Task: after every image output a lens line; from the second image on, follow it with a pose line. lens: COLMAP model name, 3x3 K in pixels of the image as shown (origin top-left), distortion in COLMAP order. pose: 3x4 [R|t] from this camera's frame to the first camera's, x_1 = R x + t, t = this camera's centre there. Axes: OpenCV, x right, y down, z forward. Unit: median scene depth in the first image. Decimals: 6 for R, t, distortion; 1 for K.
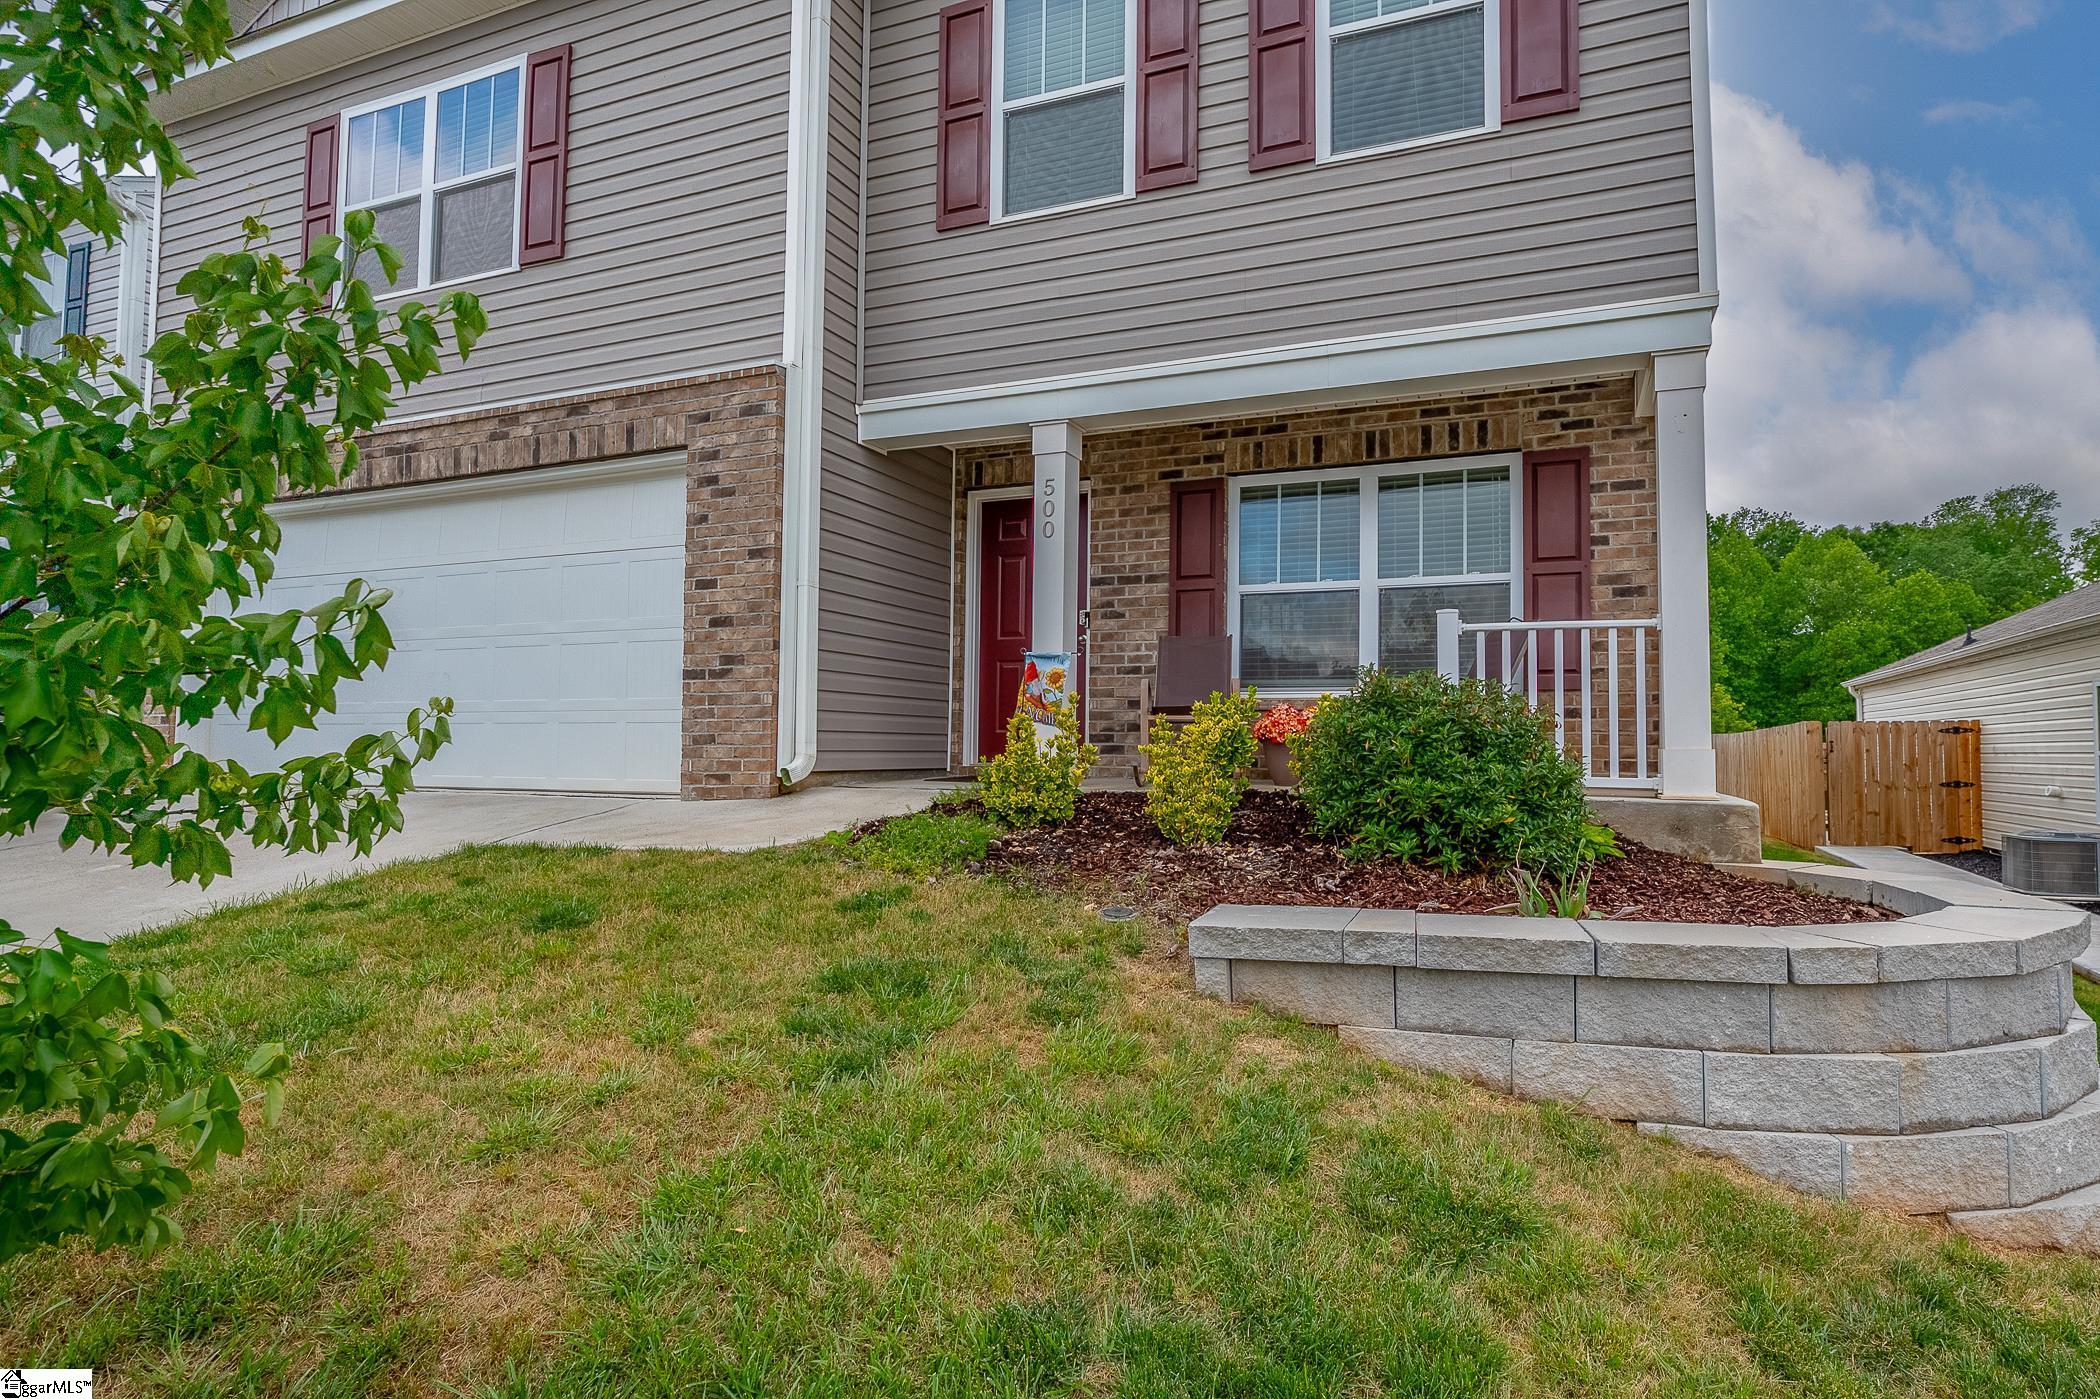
lens RADIAL K [[1116.7, 0, 933.7], [0, 1116.7, 688.5], [0, 0, 1]] dist [0.001968, -0.000999]
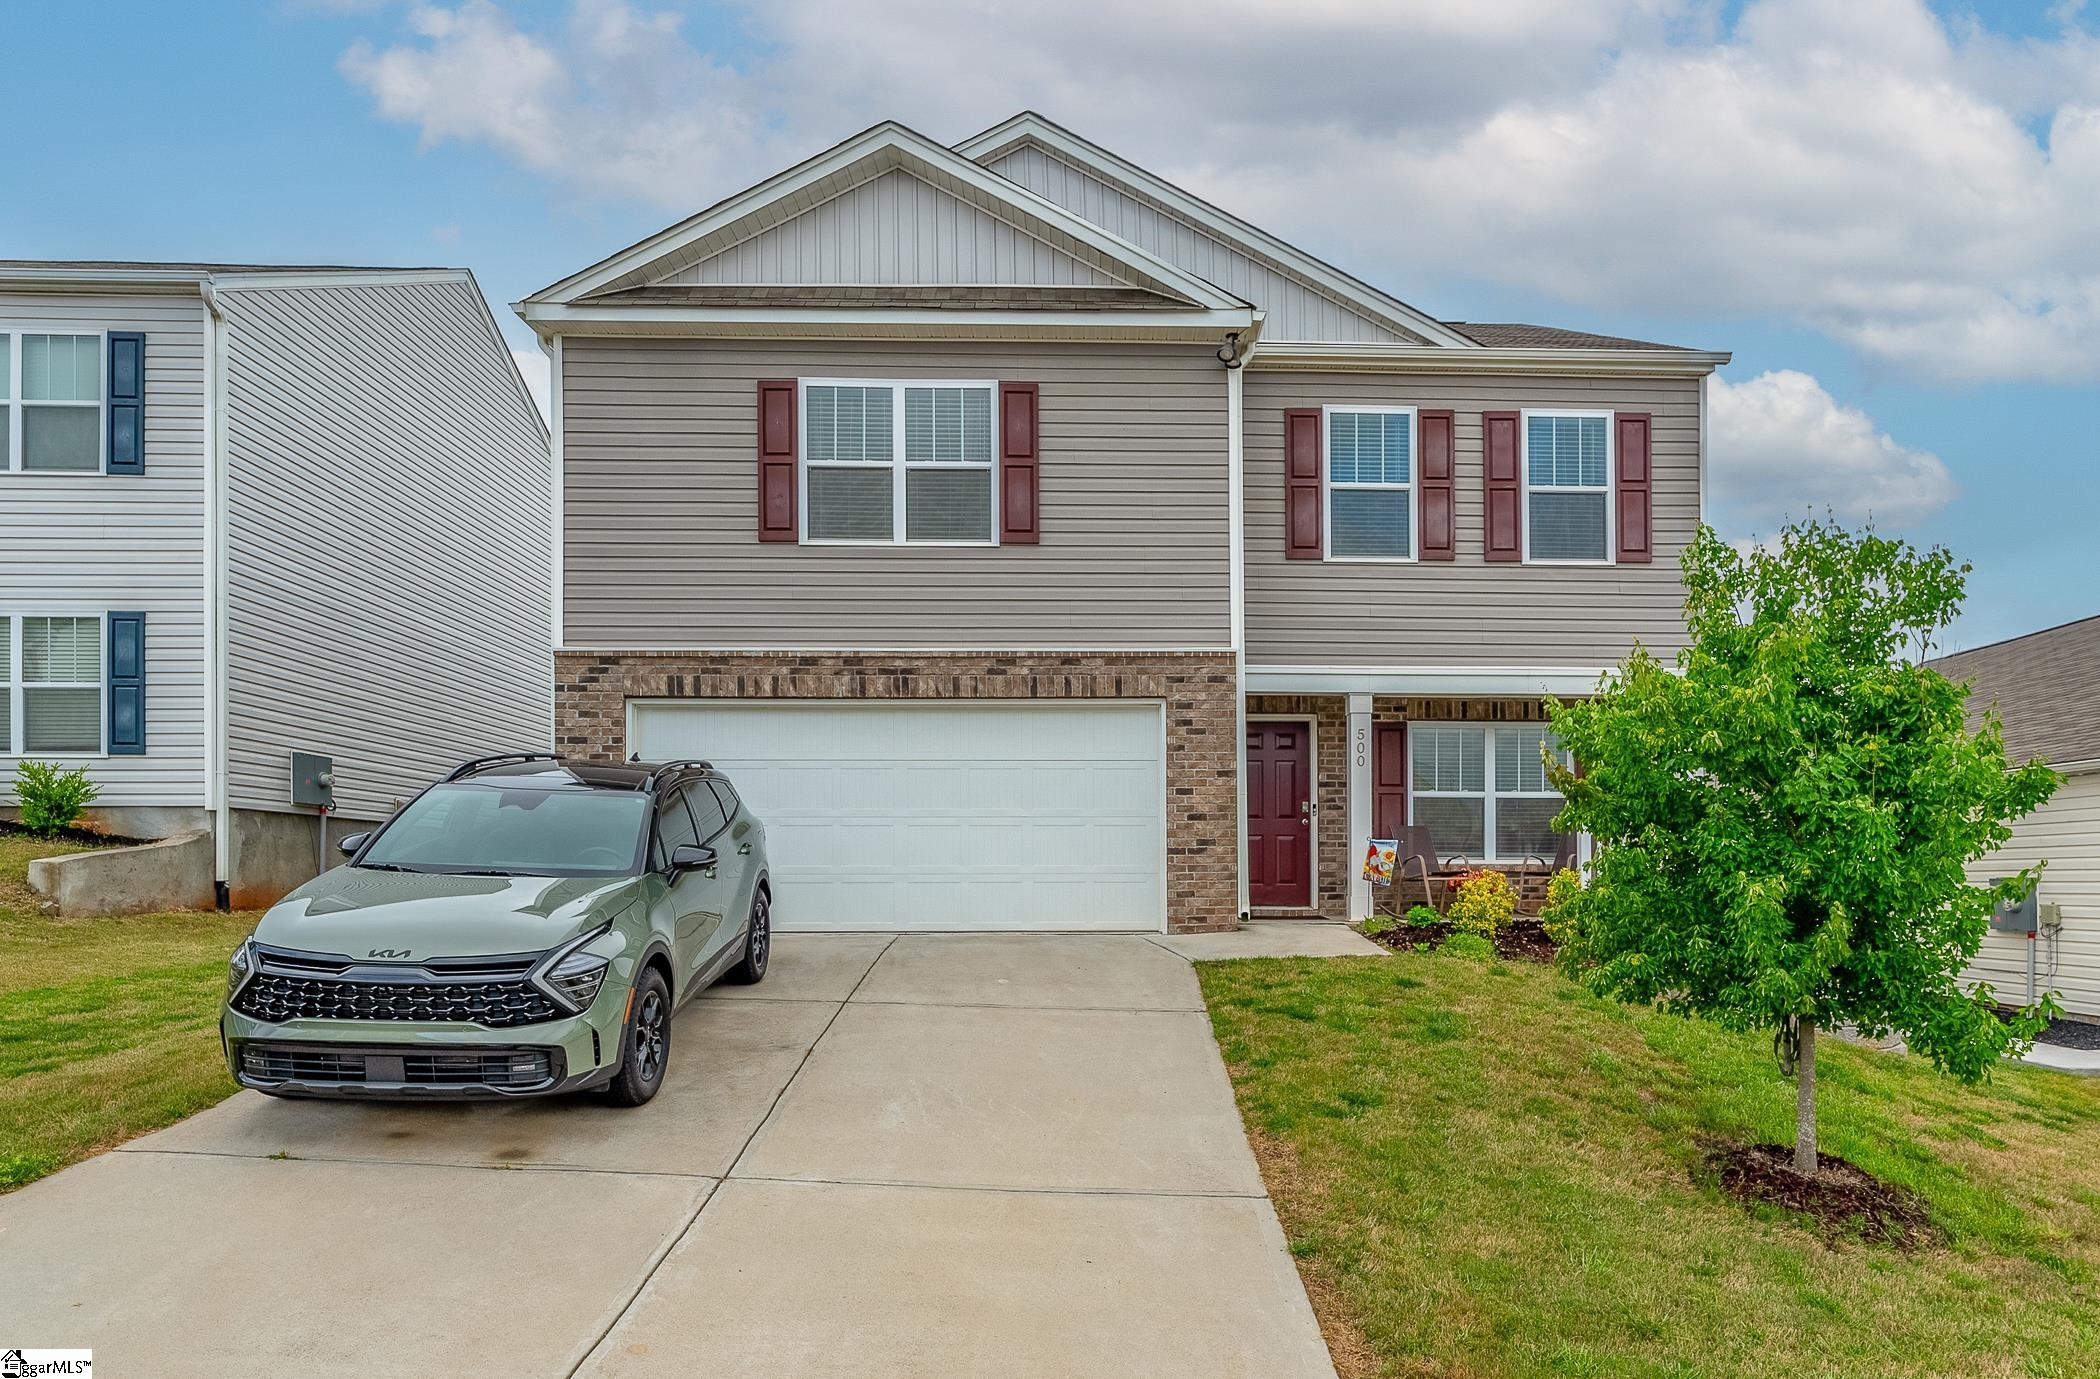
lens RADIAL K [[1262.3, 0, 1118.4], [0, 1262.3, 855.5], [0, 0, 1]] dist [0.004805, -0.003850]
pose [[0.907053, 0.003030, 0.421005, -0.992826], [-0.015349, 0.999547, 0.025876, -0.049286], [-0.420736, -0.029933, 0.906689, -0.507770]]
